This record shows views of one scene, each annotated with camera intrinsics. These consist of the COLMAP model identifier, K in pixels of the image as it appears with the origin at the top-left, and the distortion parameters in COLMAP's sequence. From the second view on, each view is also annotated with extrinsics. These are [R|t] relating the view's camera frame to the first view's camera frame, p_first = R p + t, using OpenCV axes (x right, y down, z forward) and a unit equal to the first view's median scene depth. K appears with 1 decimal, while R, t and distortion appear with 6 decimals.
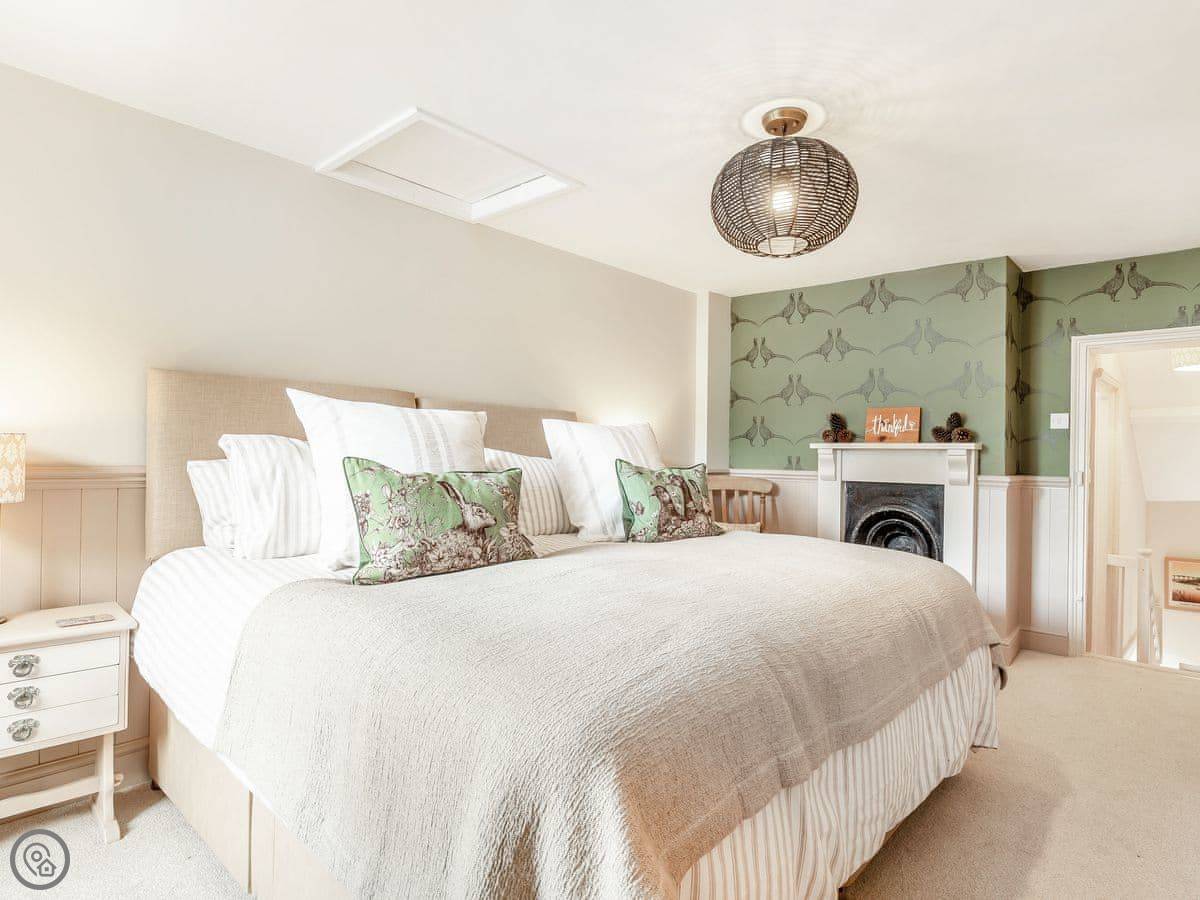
lens RADIAL K [[661.3, 0, 600.0], [0, 661.3, 450.0], [0, 0, 1]] dist [-0.002262, -0.001675]
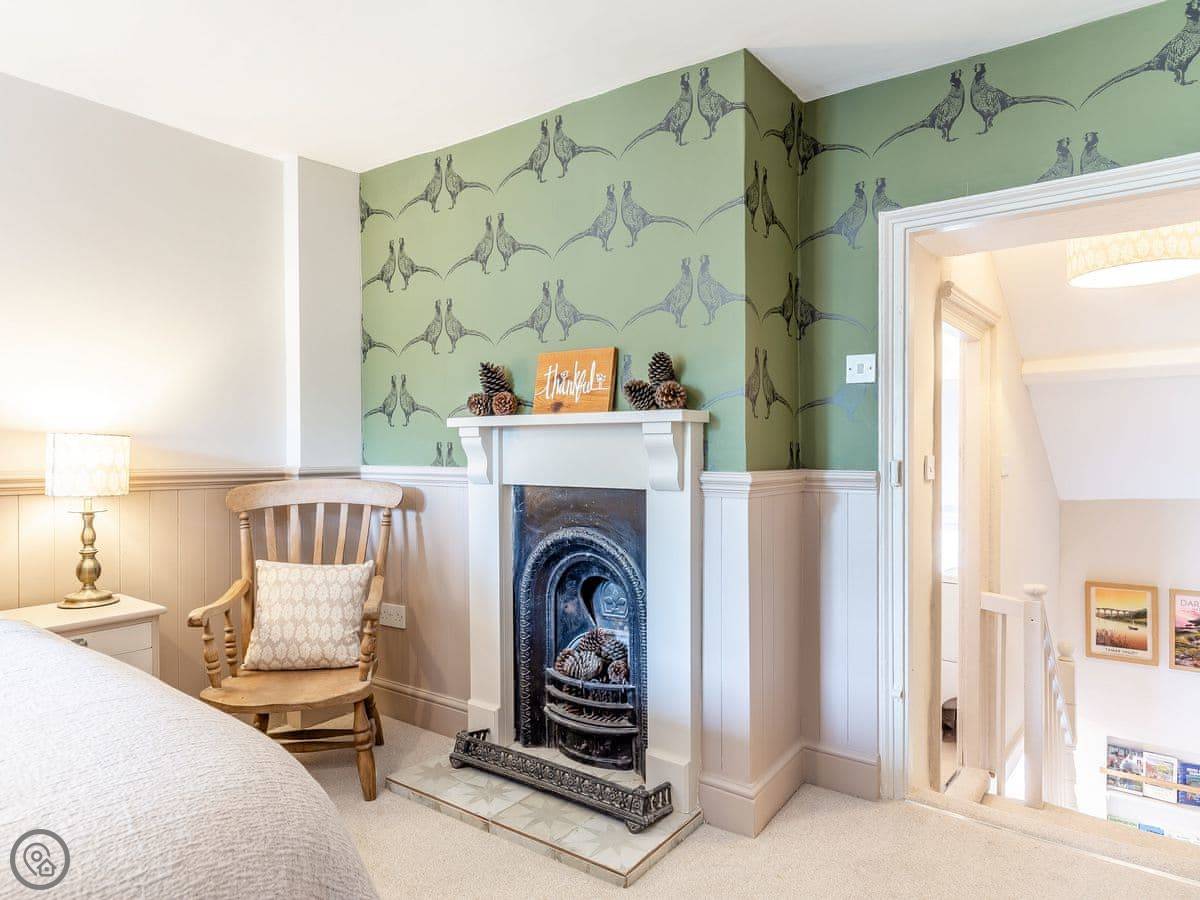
lens RADIAL K [[705.4, 0, 600.0], [0, 705.4, 450.0], [0, 0, 1]] dist [0.003384, -0.001634]
pose [[0.997809, -0.016442, 0.064091, 0.433037], [0.015850, 0.999827, 0.009731, 0.013875], [-0.064240, -0.008693, 0.997897, 0.421889]]
